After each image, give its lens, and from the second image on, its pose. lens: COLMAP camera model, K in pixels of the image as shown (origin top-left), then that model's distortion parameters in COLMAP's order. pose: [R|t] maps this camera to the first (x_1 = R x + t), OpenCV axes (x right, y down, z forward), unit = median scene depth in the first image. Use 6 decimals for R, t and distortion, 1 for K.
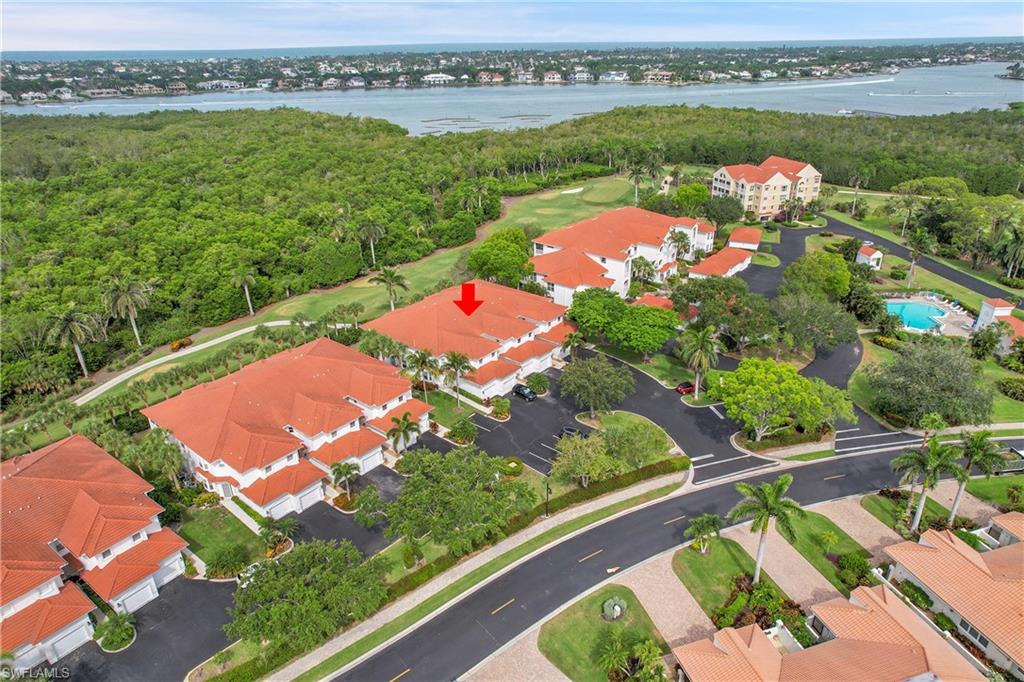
lens RADIAL K [[639.9, 0, 514.8], [0, 639.9, 341.0], [0, 0, 1]] dist [-0.038102, 0.016804]
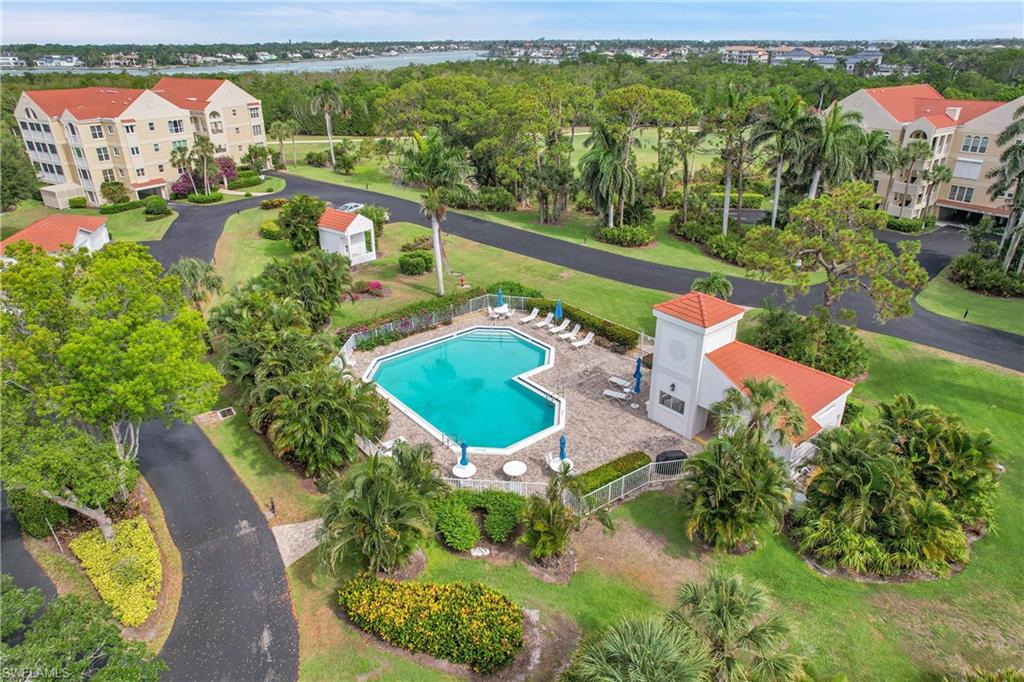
lens RADIAL K [[639.9, 0, 511.9], [0, 639.9, 340.7], [0, 0, 1]] dist [-0.038102, 0.016804]
pose [[0.787904, -0.255478, 0.560302, 0.330108], [0.260695, 0.962705, 0.072367, -0.056472], [-0.557894, 0.089050, 0.825121, 0.503293]]
